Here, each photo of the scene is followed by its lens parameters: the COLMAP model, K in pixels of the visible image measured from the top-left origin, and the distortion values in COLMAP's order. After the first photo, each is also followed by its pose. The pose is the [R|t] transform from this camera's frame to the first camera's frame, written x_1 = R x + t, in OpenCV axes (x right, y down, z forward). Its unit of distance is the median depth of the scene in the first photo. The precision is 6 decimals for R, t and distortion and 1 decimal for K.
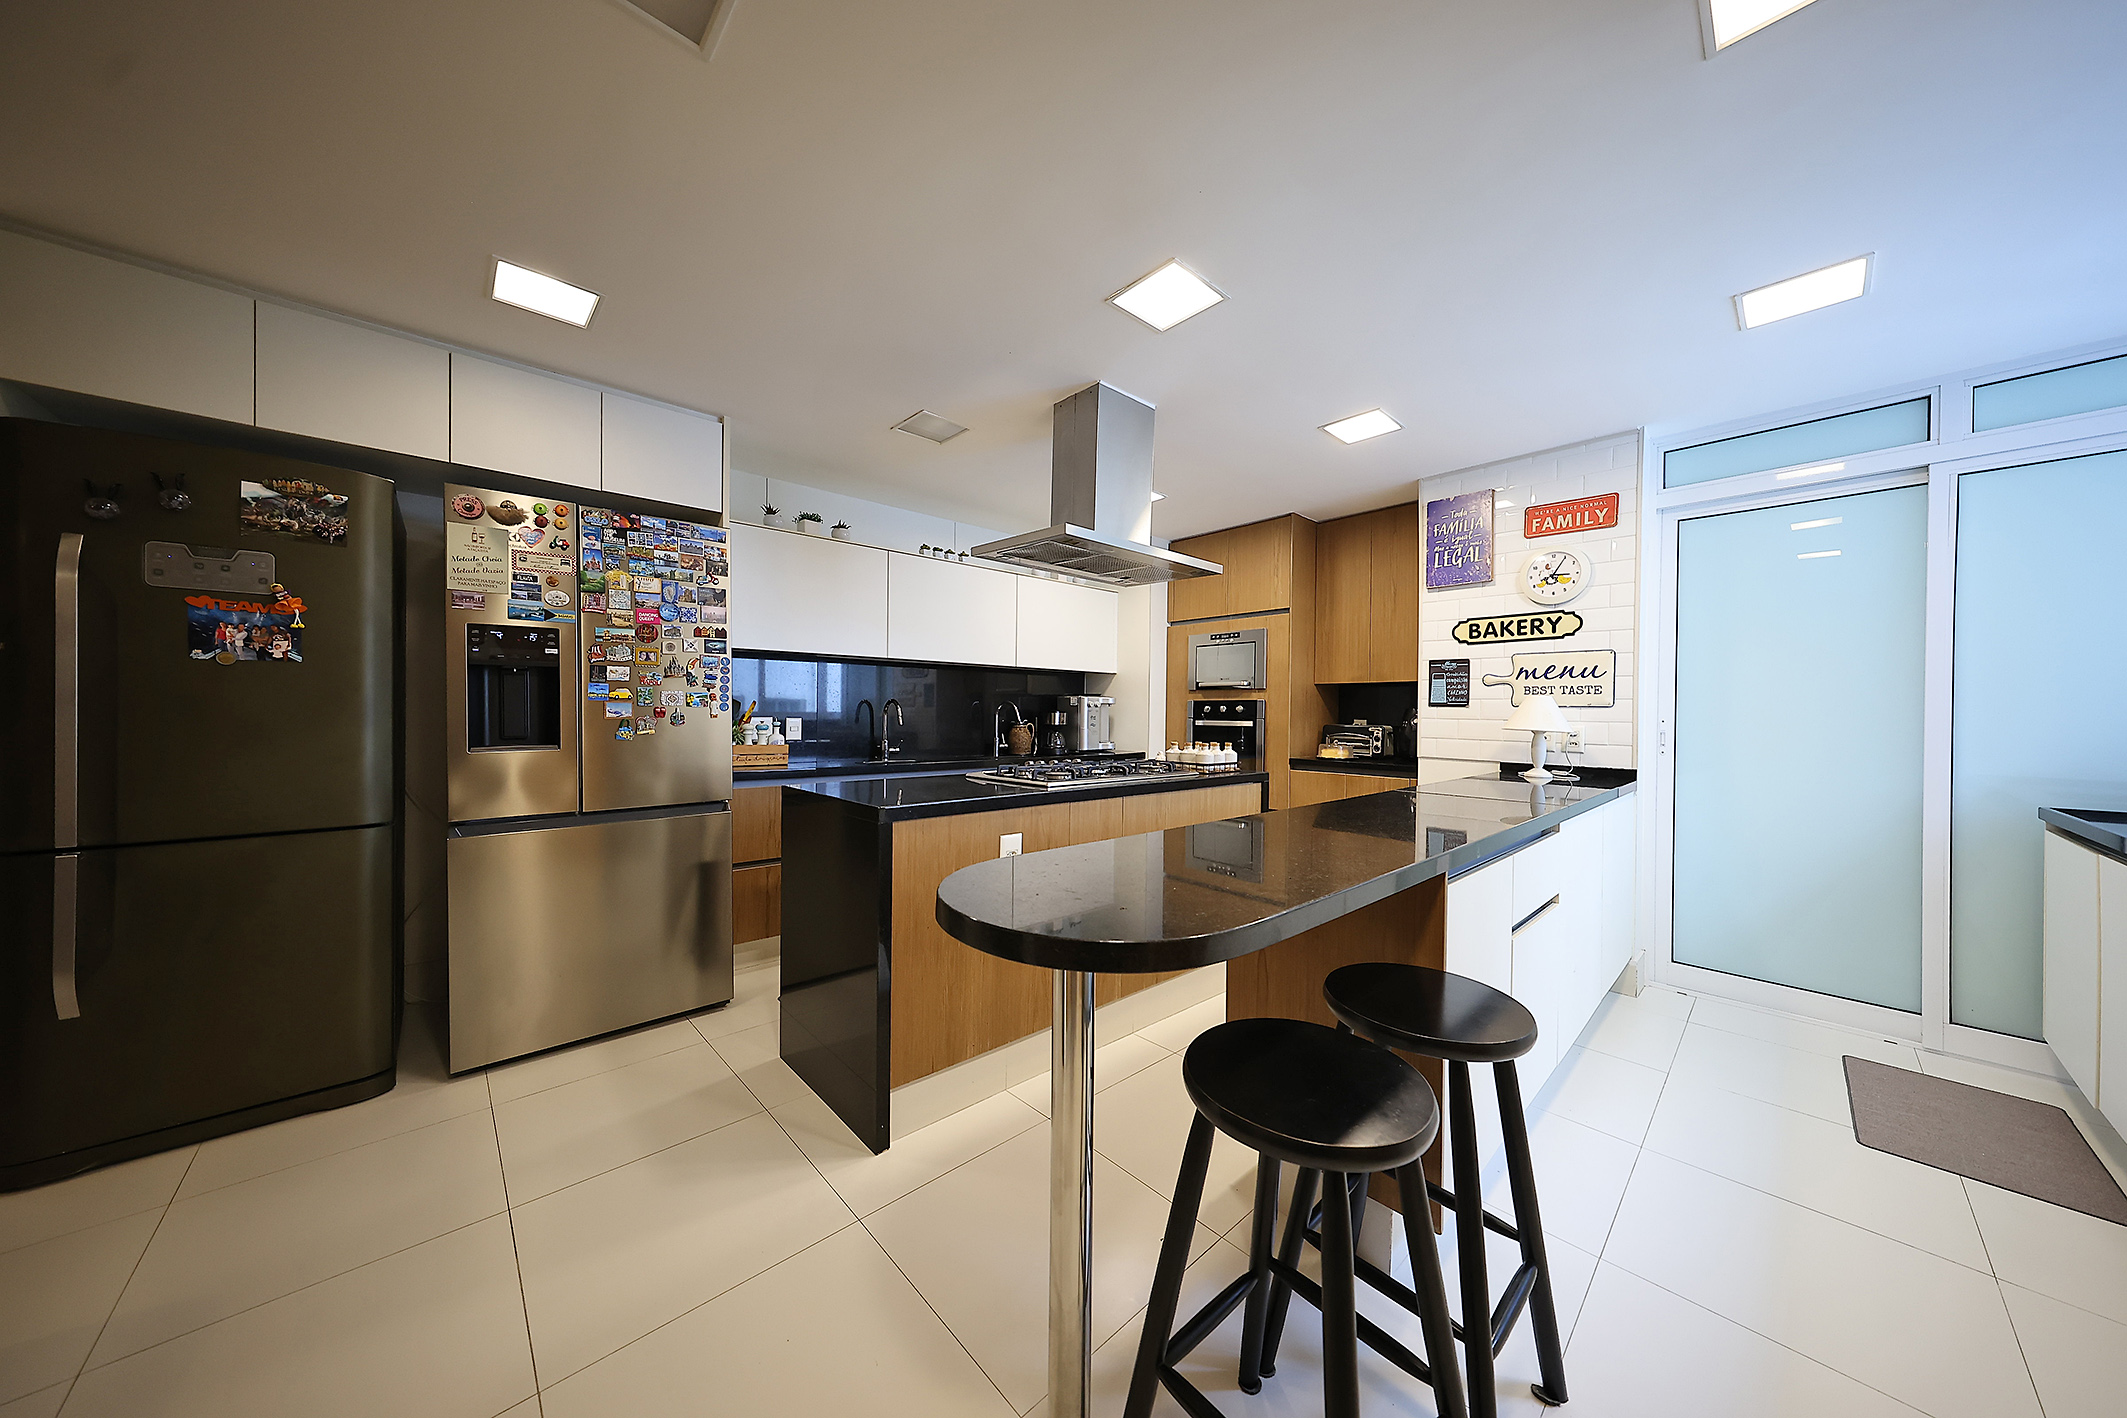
lens RADIAL K [[685.1, 0, 1063.3], [0, 685.1, 715.4], [0, 0, 1]] dist [0.002060, -0.000181]
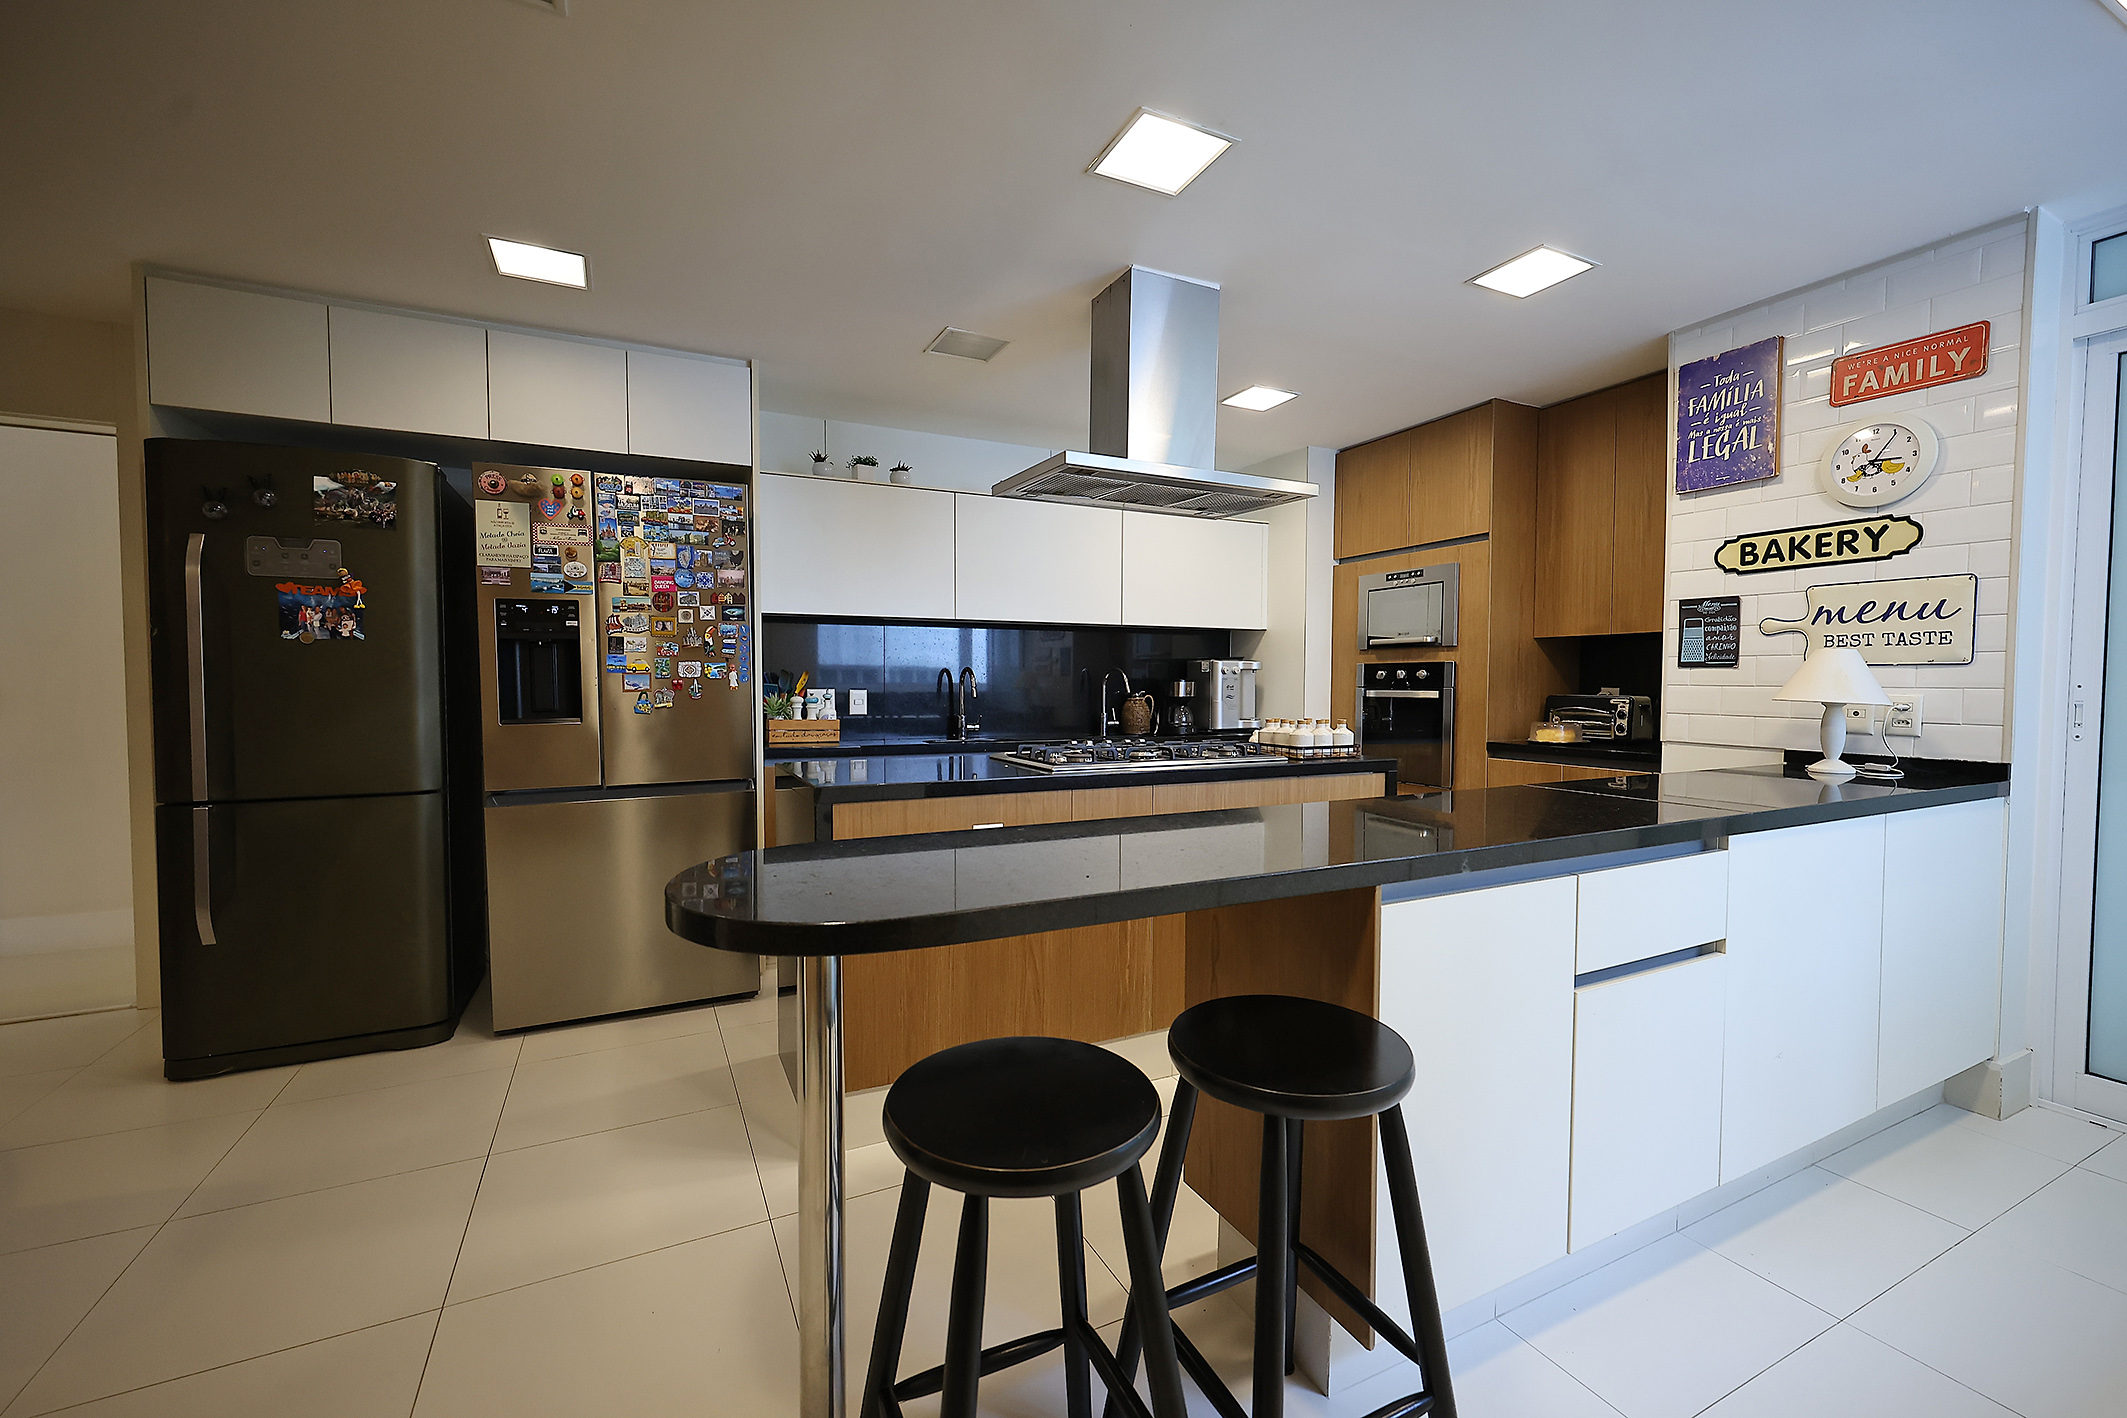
lens RADIAL K [[870.5, 0, 1066.5], [0, 870.5, 713.2], [0, 0, 1]] dist [0.004536, -0.000416]
pose [[0.959822, 0.001610, -0.280605, 0.232159], [0.006599, 0.999577, 0.028308, 0.004611], [0.280532, -0.029023, 0.959406, -0.010901]]
